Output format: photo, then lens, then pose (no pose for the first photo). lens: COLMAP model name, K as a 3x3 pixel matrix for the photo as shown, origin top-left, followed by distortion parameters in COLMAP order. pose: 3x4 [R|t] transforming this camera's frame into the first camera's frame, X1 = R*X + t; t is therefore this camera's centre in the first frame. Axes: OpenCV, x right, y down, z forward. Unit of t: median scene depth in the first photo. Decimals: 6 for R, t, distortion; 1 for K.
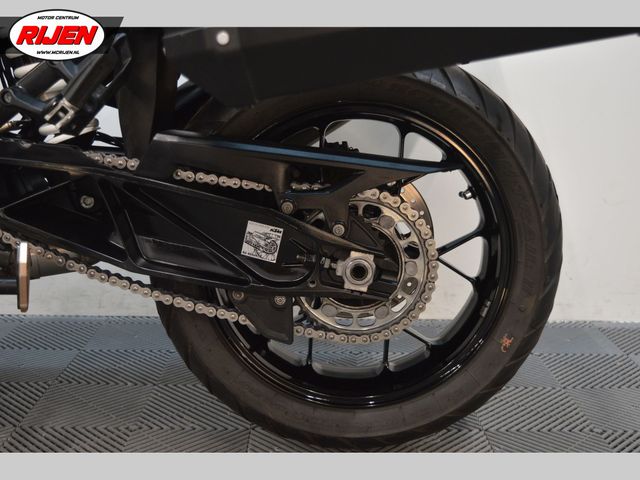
lens RADIAL K [[850.2, 0, 320.0], [0, 850.2, 240.0], [0, 0, 1]] dist [-0.098850, -0.019412]
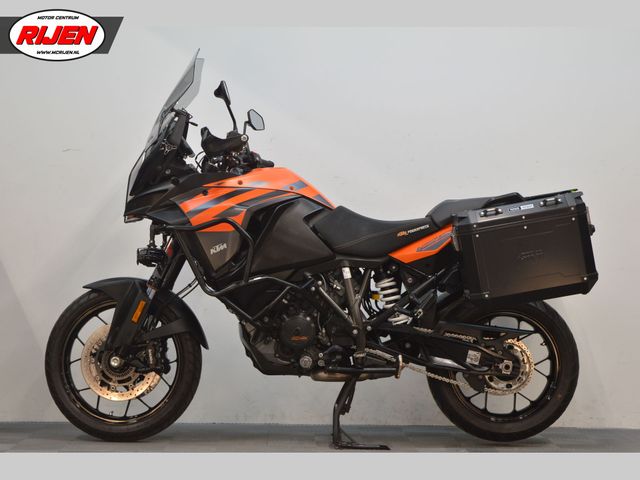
lens RADIAL K [[1503.6, 0, 320.0], [0, 1503.6, 240.0], [0, 0, 1]] dist [0.017097, 0.232619]
pose [[0.999936, -0.003105, 0.010835, -0.640556], [0.005504, 0.973409, -0.229006, 0.777936], [-0.009836, 0.229052, 0.973365, -4.063834]]
